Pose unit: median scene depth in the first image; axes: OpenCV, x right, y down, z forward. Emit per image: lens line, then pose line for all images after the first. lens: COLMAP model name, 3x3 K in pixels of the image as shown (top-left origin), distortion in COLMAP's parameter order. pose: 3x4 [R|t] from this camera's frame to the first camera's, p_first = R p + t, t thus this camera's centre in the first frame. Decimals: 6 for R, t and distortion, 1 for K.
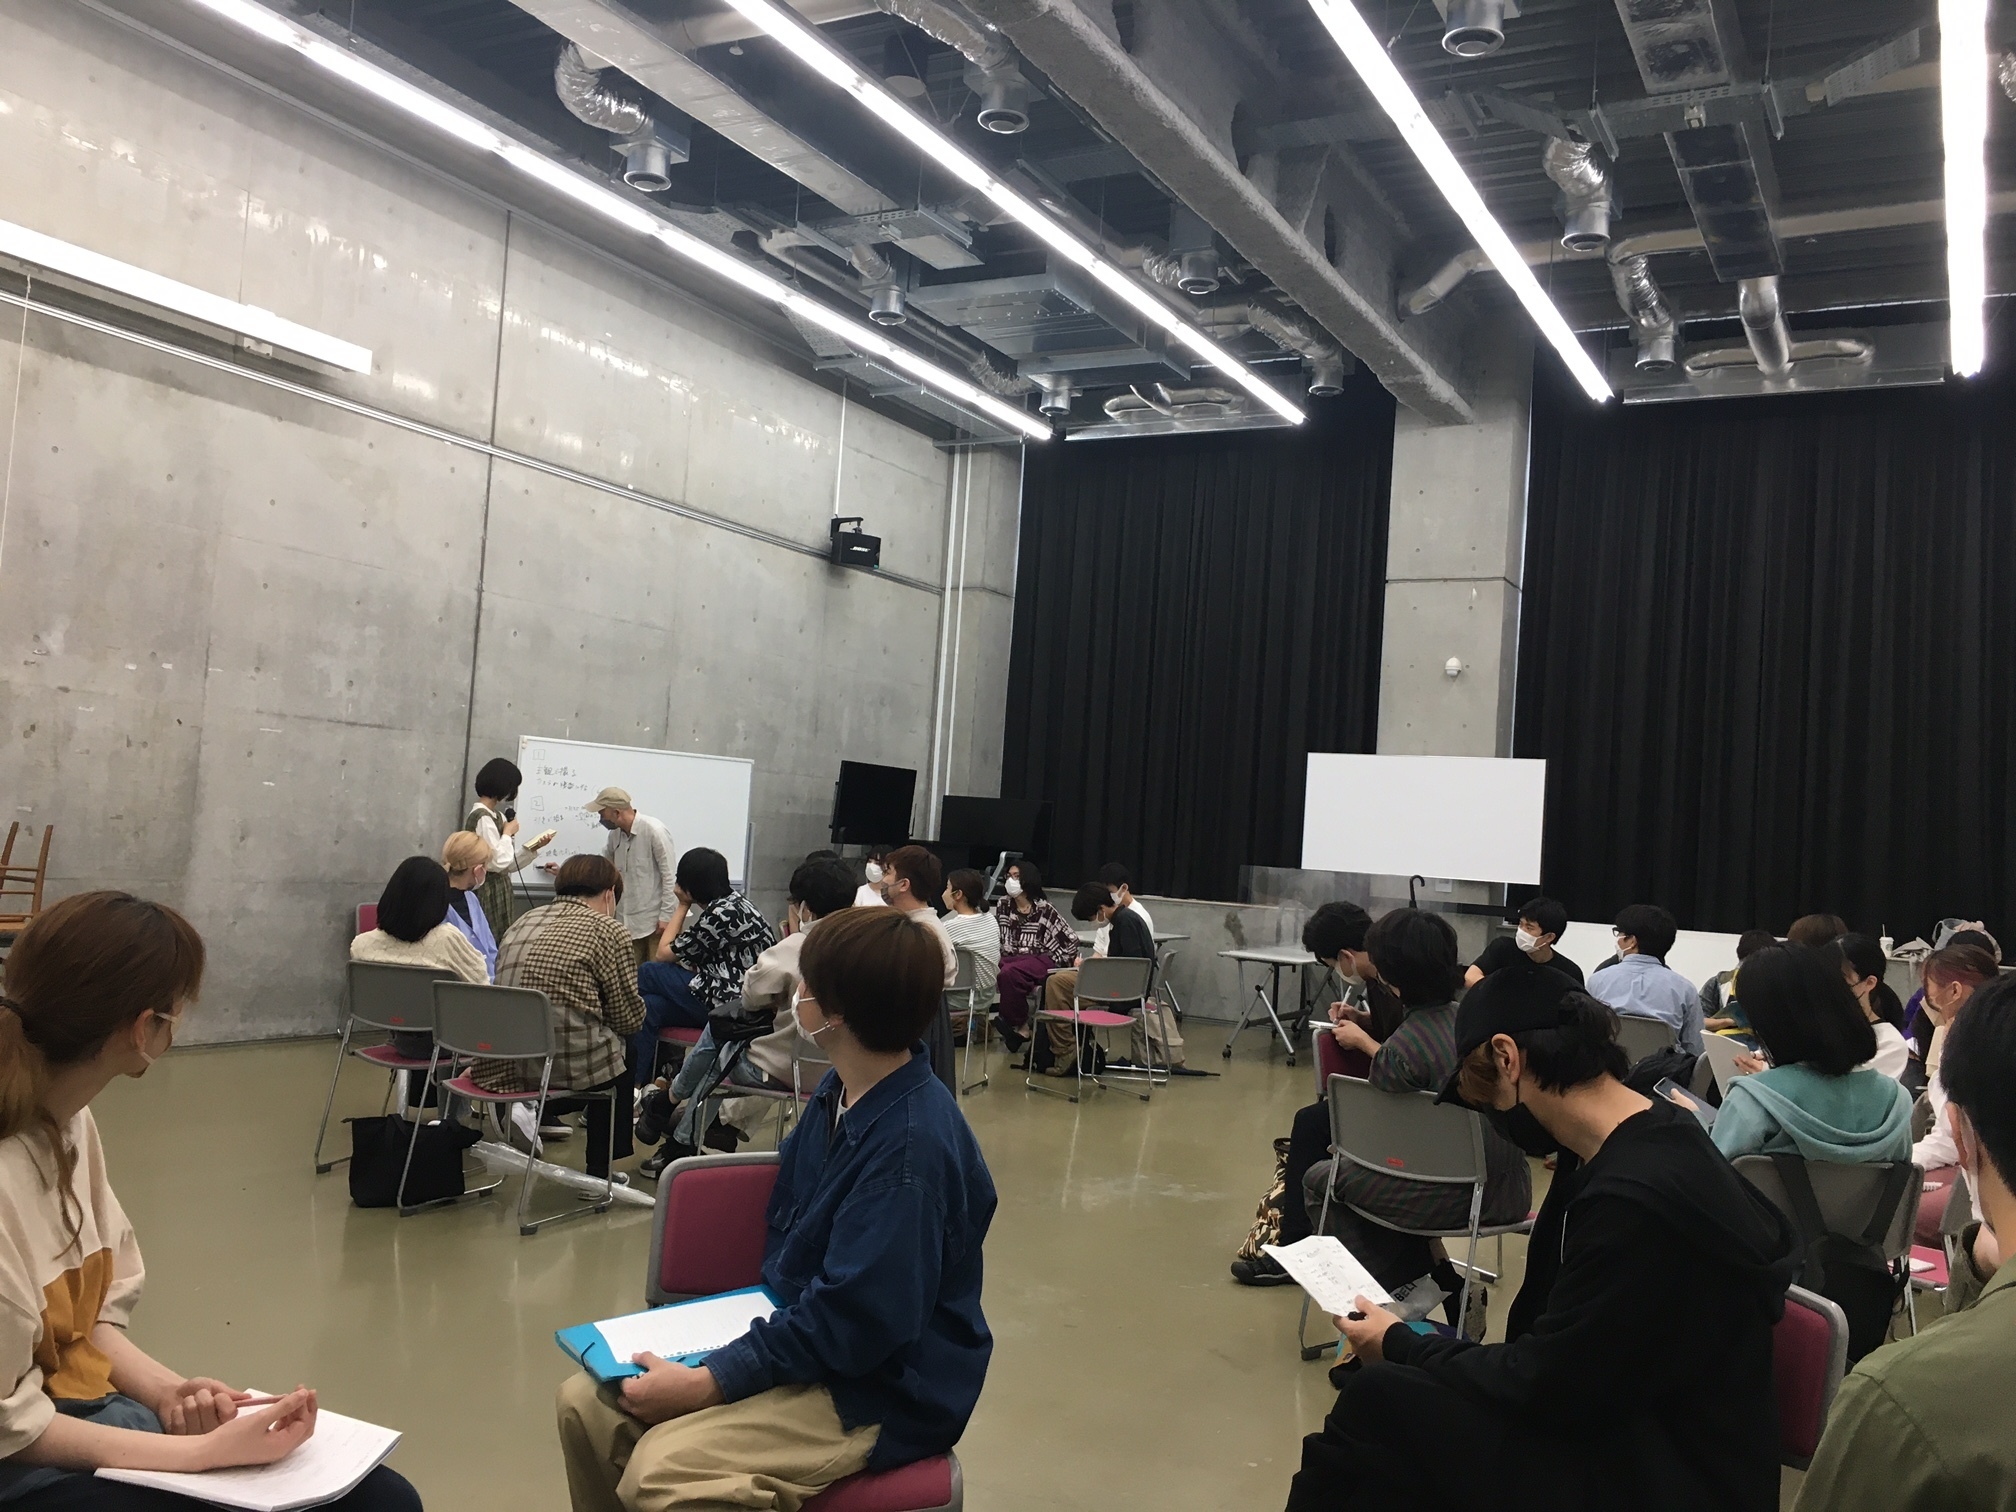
lens RADIAL K [[1693.0, 0, 1009.4], [0, 1693.0, 758.4], [0, 0, 1]] dist [0.006362, -0.001582]
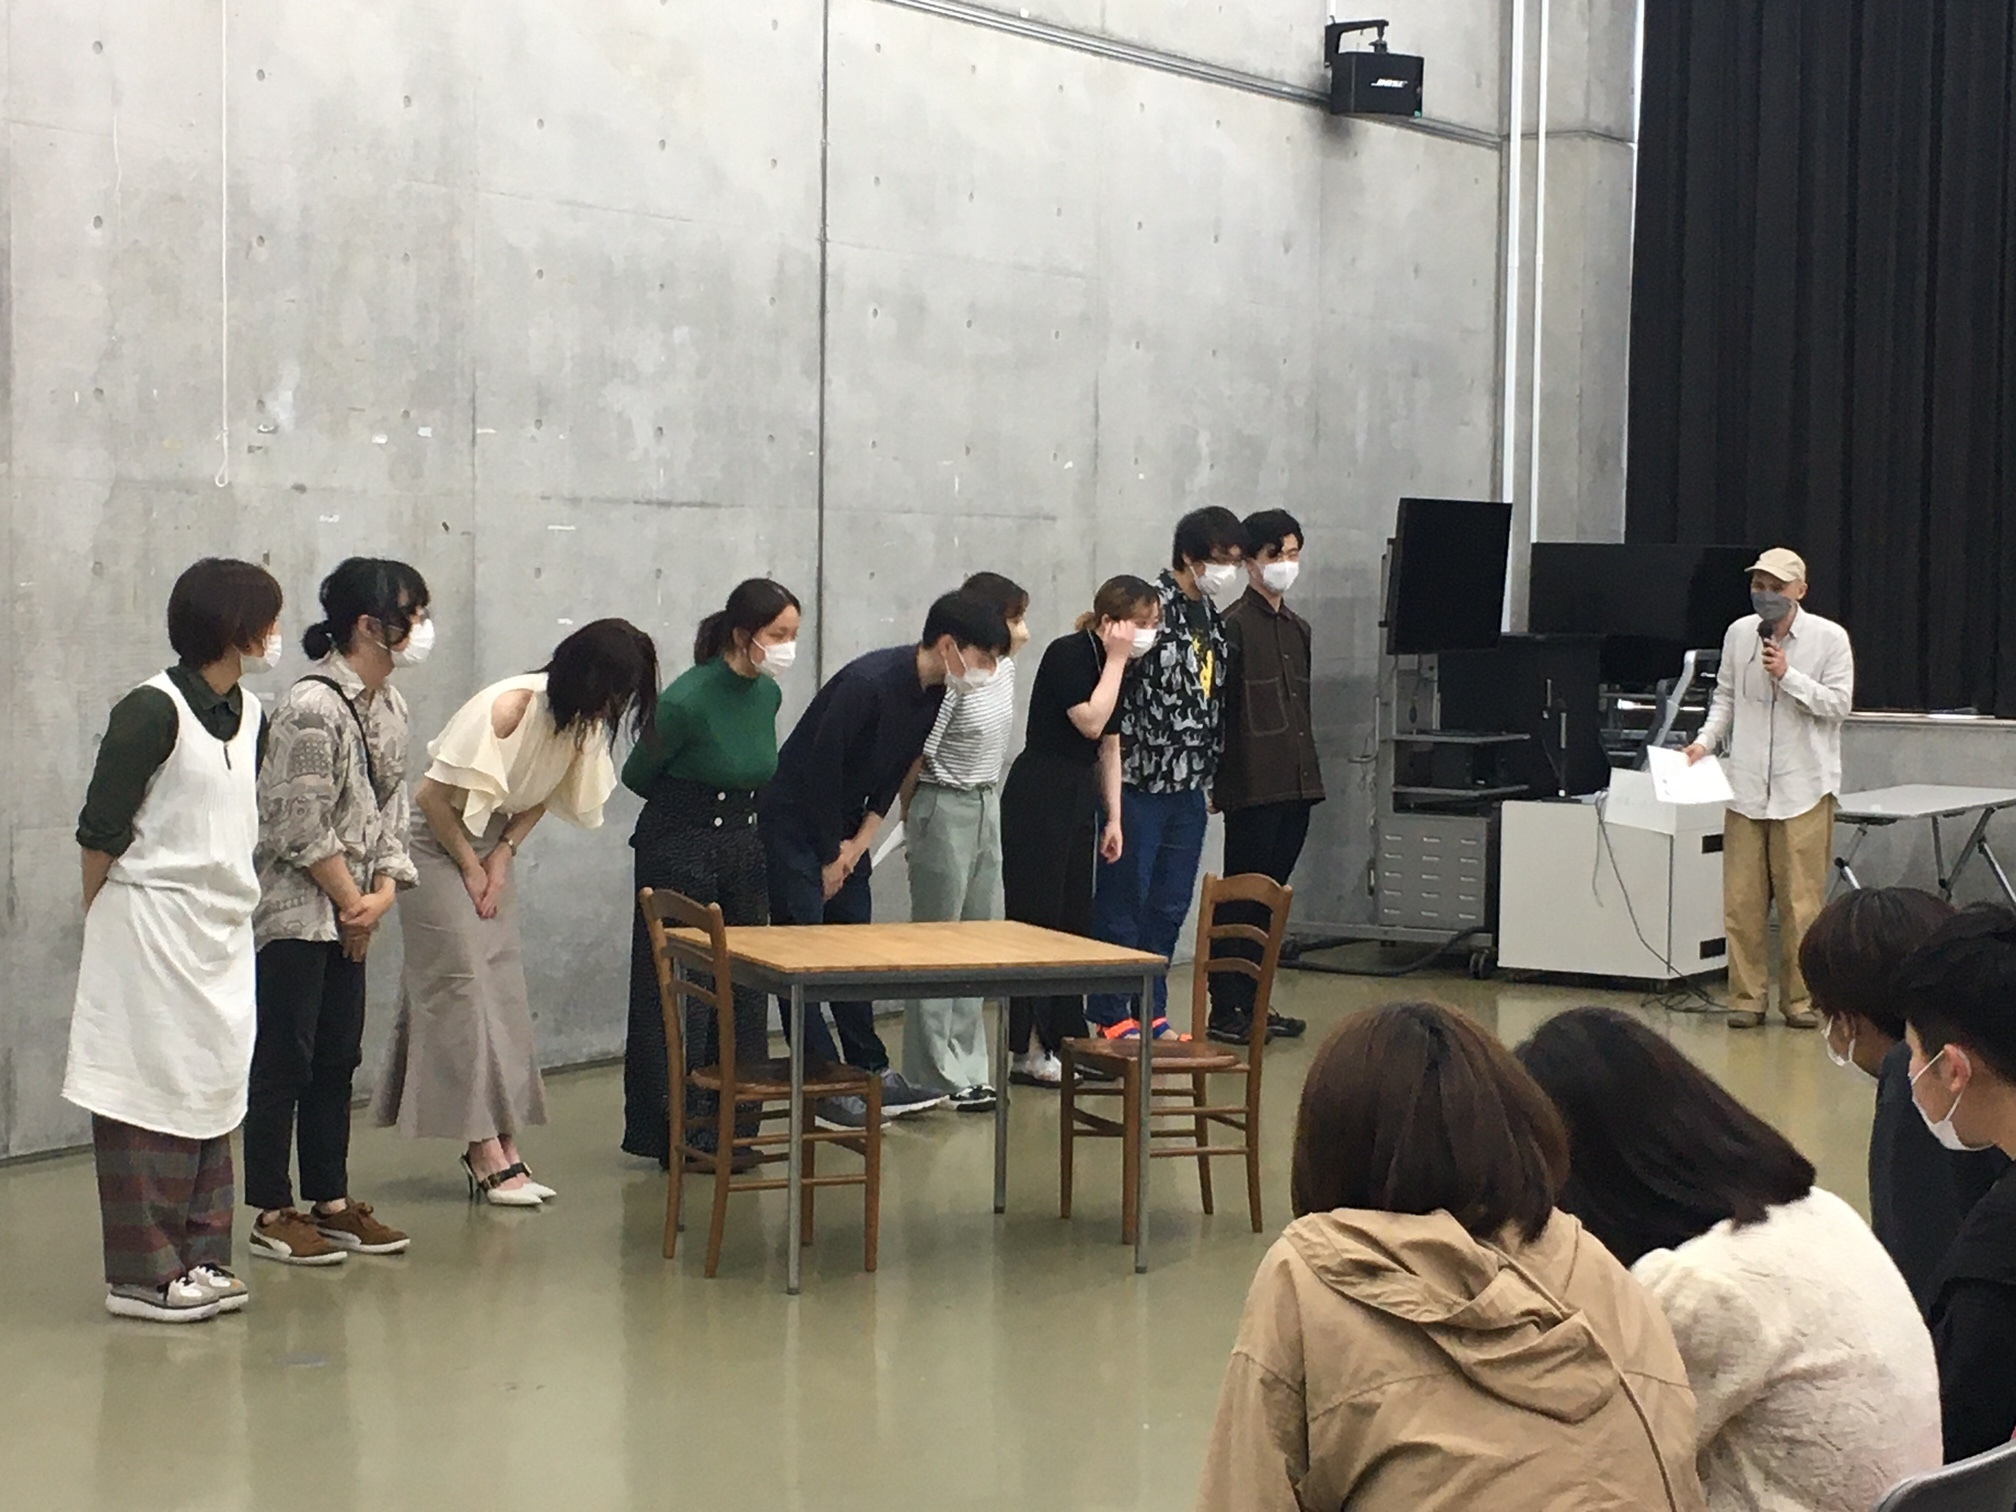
lens RADIAL K [[3766.3, 0, 1006.8], [0, 3766.3, 757.4], [0, 0, 1]] dist [0.029276, 0.000000]
pose [[0.996923, -0.049660, -0.060642, -0.178513], [0.055416, 0.993715, 0.097257, -0.045767], [0.055431, -0.100318, 0.993410, -0.215999]]
